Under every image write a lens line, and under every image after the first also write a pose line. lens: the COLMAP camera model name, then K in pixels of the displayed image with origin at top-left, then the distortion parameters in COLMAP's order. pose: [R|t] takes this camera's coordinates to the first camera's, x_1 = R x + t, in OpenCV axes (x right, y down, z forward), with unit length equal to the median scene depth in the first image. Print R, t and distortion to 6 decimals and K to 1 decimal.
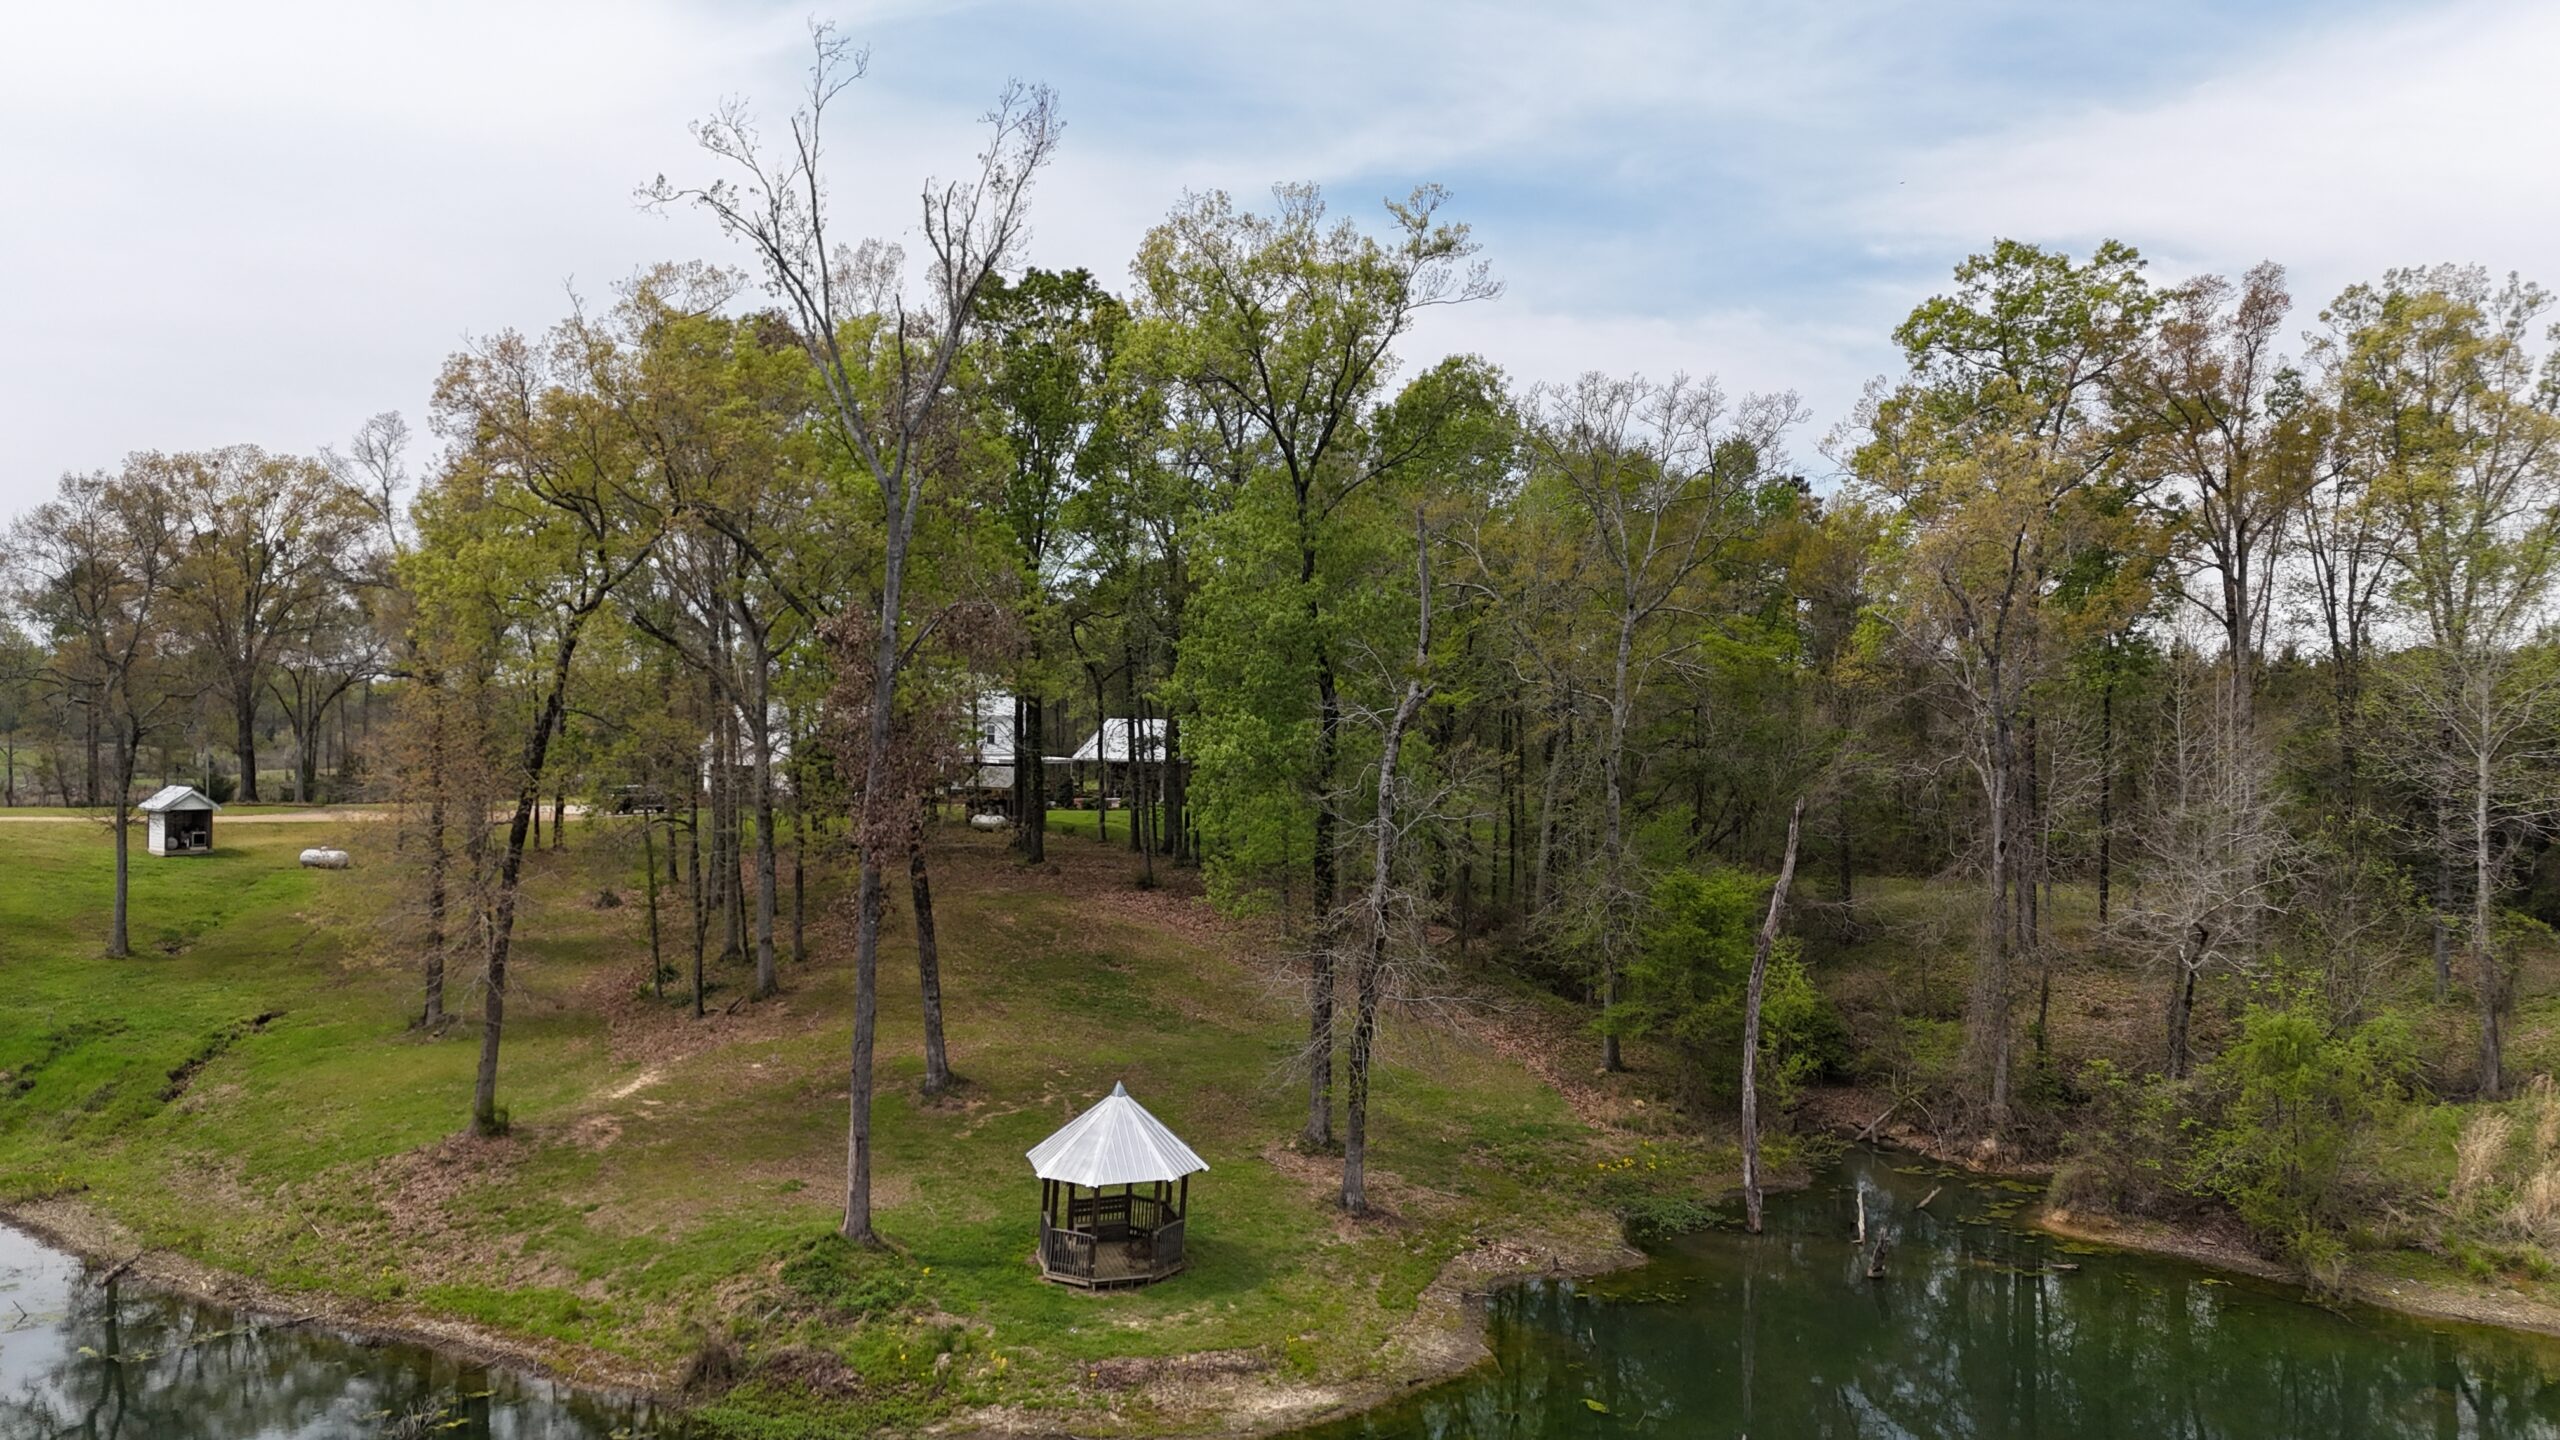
lens RADIAL K [[1896.8, 0, 1289.8], [0, 1896.8, 710.7], [0, 0, 1]] dist [0.079038, -0.074420]
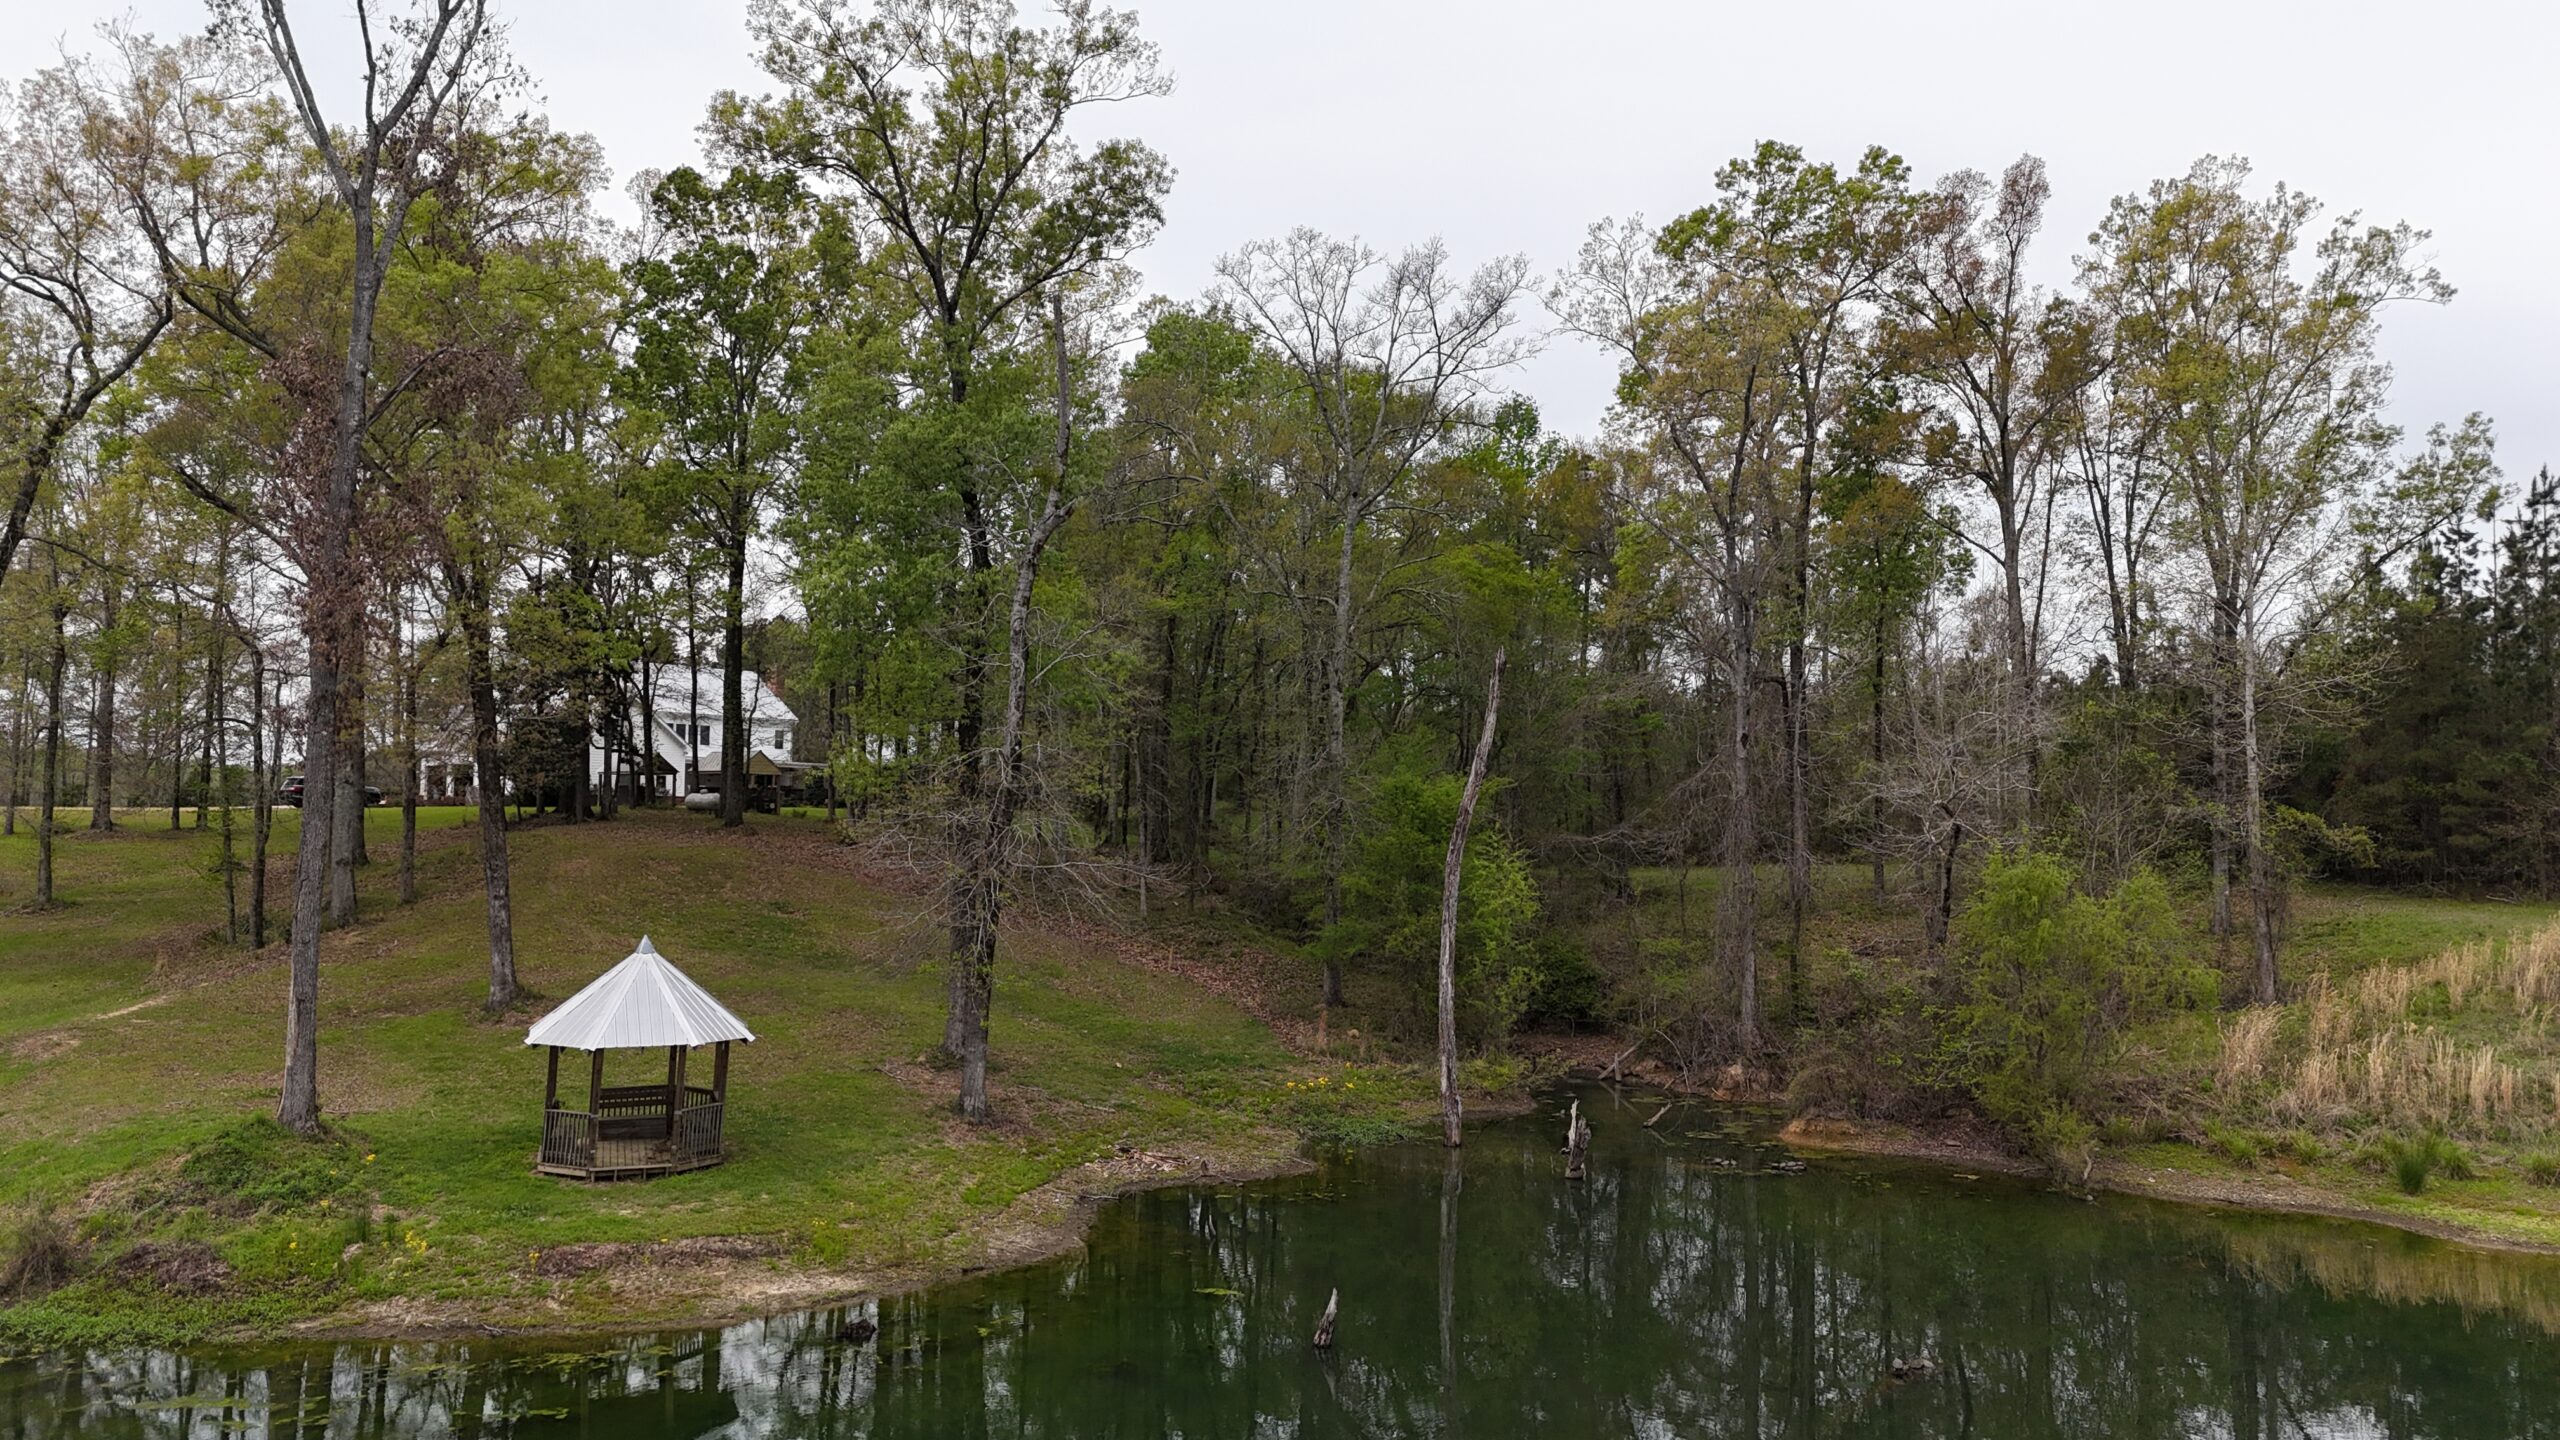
lens RADIAL K [[1896.8, 0, 1295.1], [0, 1896.8, 714.6], [0, 0, 1]] dist [0.079038, -0.074420]
pose [[0.997449, 0.002374, 0.071349, 0.104116], [0.001112, 0.998808, -0.048789, 0.113281], [-0.071380, 0.048744, 0.996257, 0.126045]]
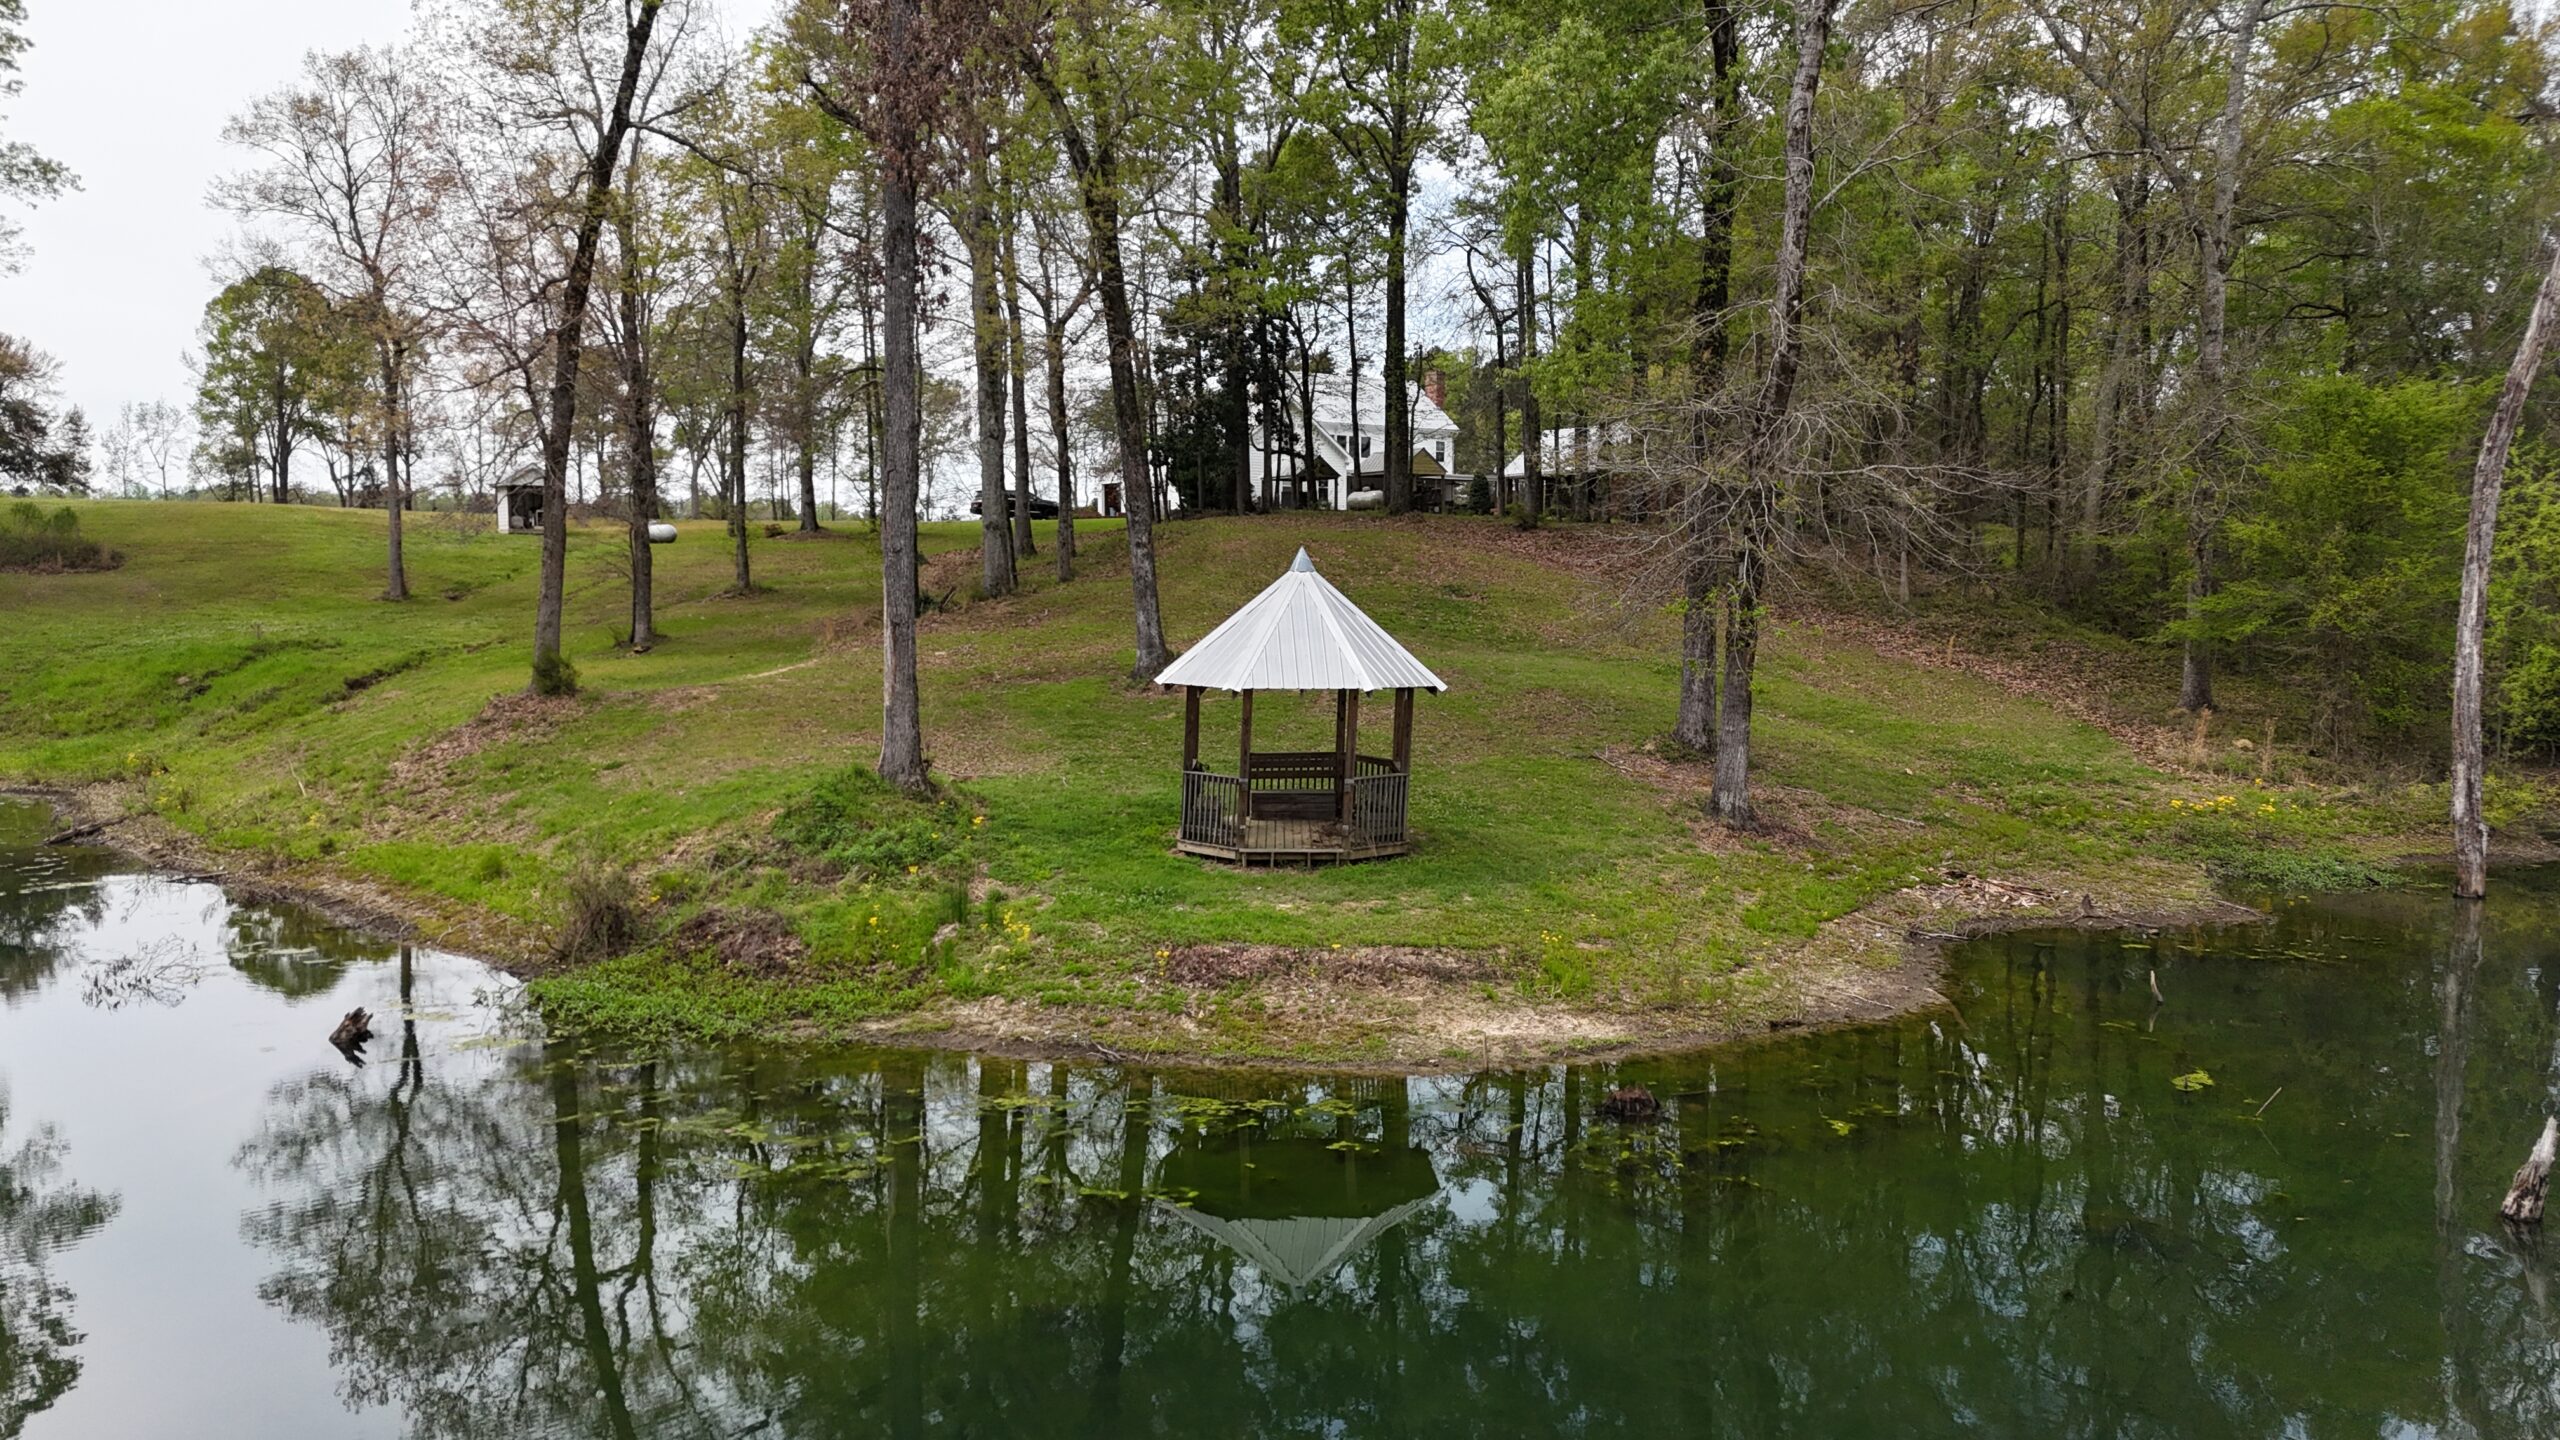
lens RADIAL K [[1896.8, 0, 1282.1], [0, 1896.8, 696.8], [0, 0, 1]] dist [0.079038, -0.074420]
pose [[0.963197, 0.008051, -0.268676, 0.052889], [0.009724, 0.997853, 0.064760, 0.163748], [0.268620, -0.064989, 0.961051, 0.336558]]
